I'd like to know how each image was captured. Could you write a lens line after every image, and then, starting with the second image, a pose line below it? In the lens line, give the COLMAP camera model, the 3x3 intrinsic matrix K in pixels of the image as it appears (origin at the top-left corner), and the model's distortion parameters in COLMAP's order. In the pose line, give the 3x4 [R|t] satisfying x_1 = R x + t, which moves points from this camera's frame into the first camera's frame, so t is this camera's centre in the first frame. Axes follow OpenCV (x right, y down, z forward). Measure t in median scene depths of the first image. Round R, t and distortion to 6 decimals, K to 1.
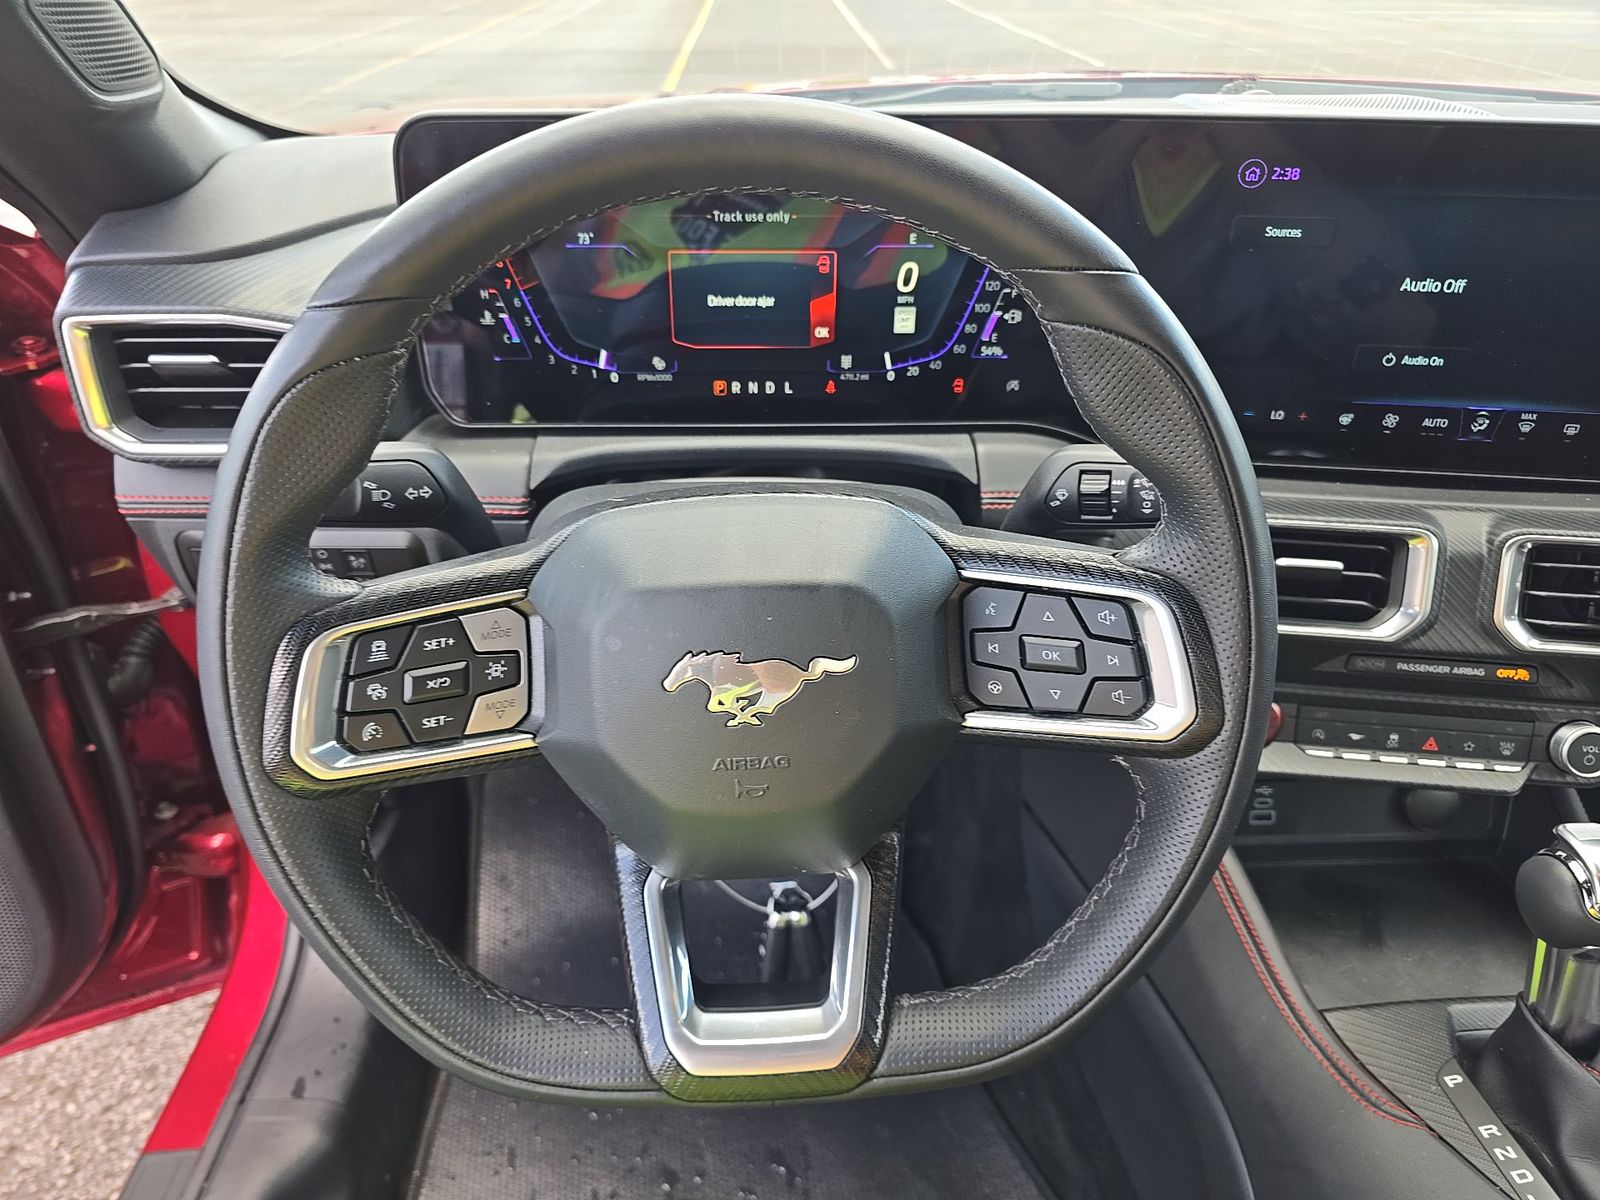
lens RADIAL K [[1066.9, 0, 795.9], [0, 1066.9, 606.2], [0, 0, 1]] dist [0.009681, -0.014630]
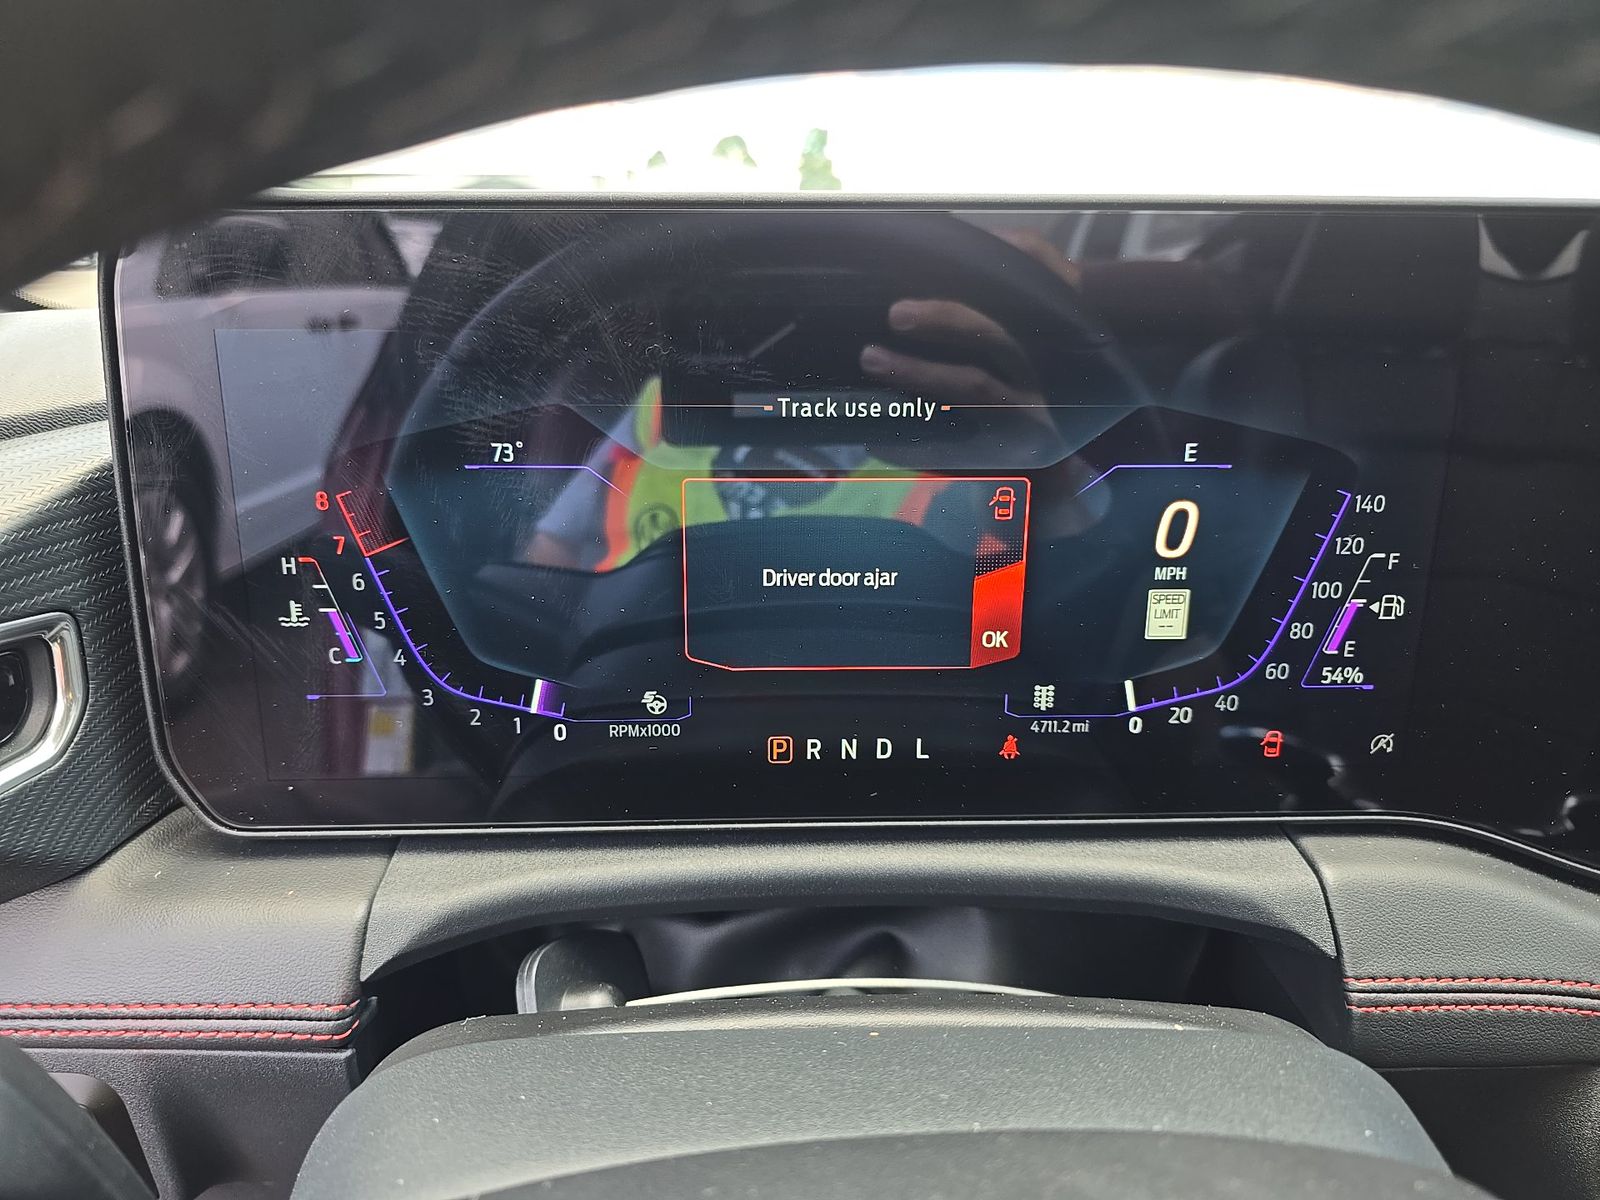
lens RADIAL K [[1066.9, 0, 810.5], [0, 1066.9, 594.7], [0, 0, 1]] dist [0.009681, -0.014630]
pose [[0.999985, -0.002358, 0.004968, -0.061368], [0.003504, 0.969447, -0.245277, -0.158125], [-0.004238, 0.245291, 0.969440, 0.527631]]
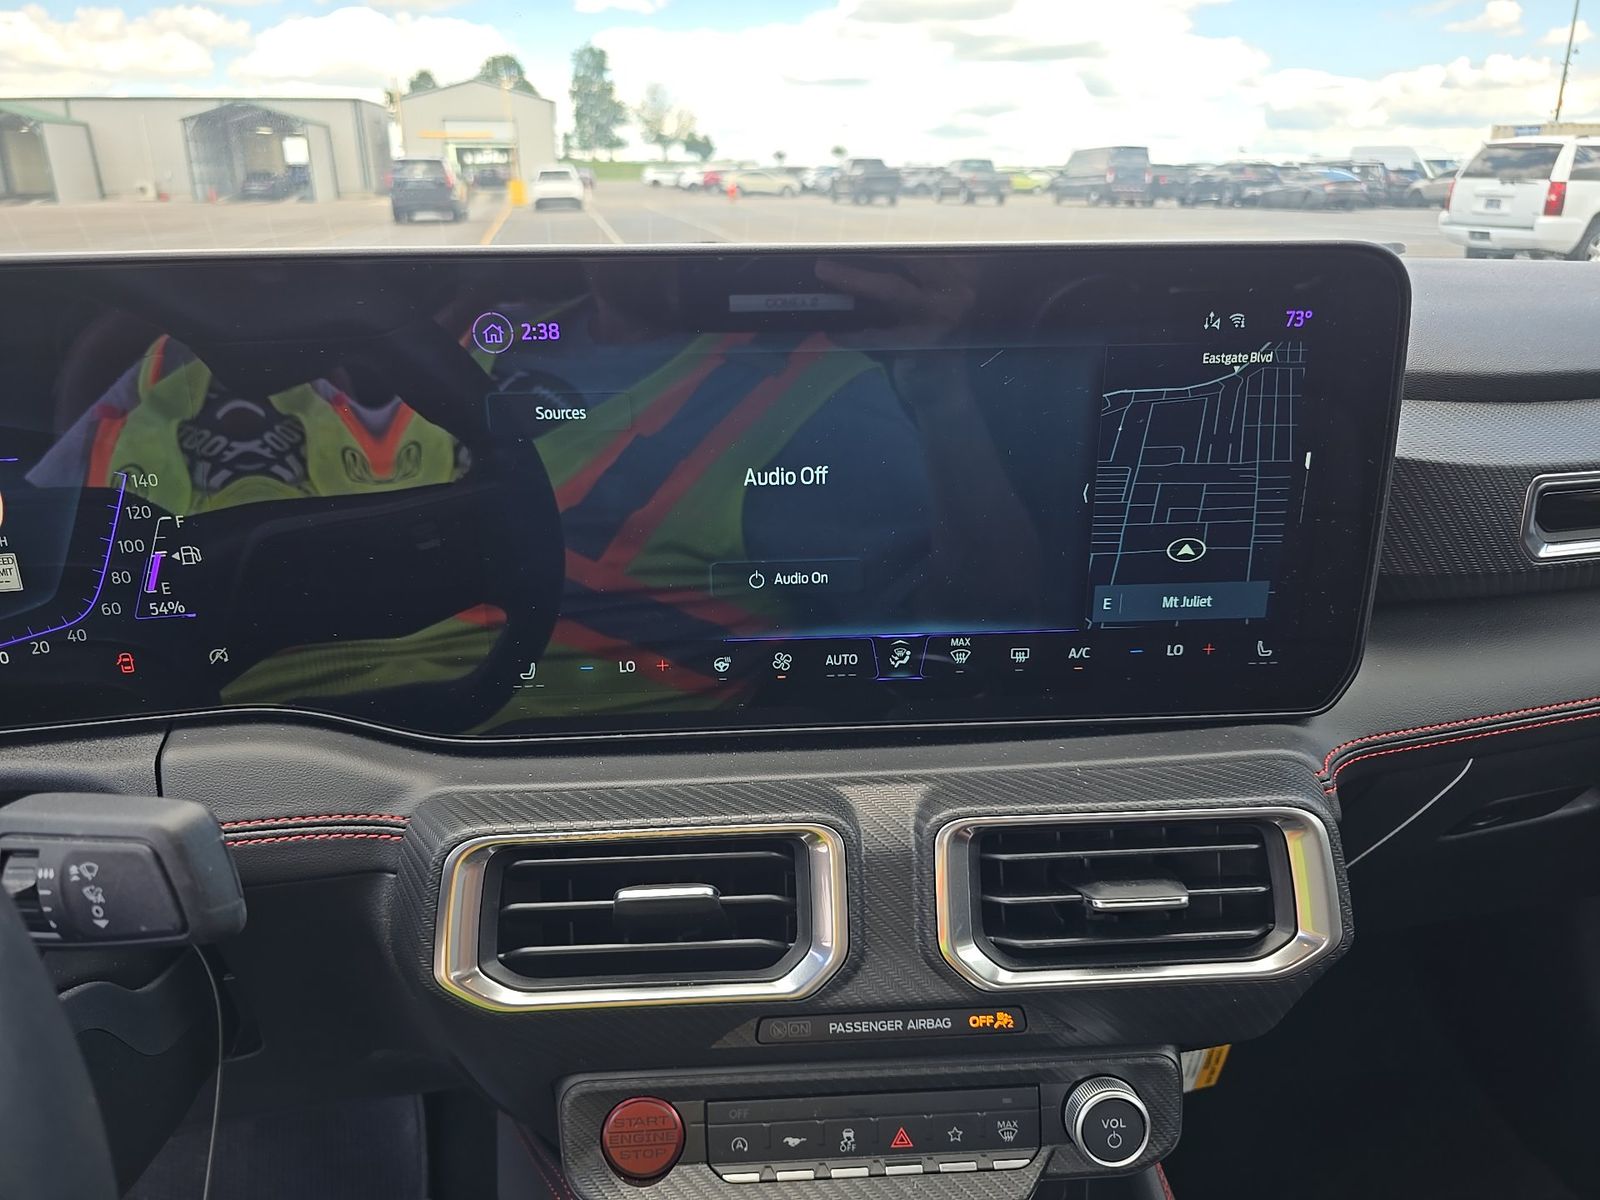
lens RADIAL K [[1066.9, 0, 797.9], [0, 1066.9, 603.5], [0, 0, 1]] dist [0.009681, -0.014630]
pose [[0.982798, -0.076008, 0.168320, 0.456619], [0.105366, 0.979267, -0.173013, -0.089807], [-0.151680, 0.187772, 0.970430, 0.313832]]
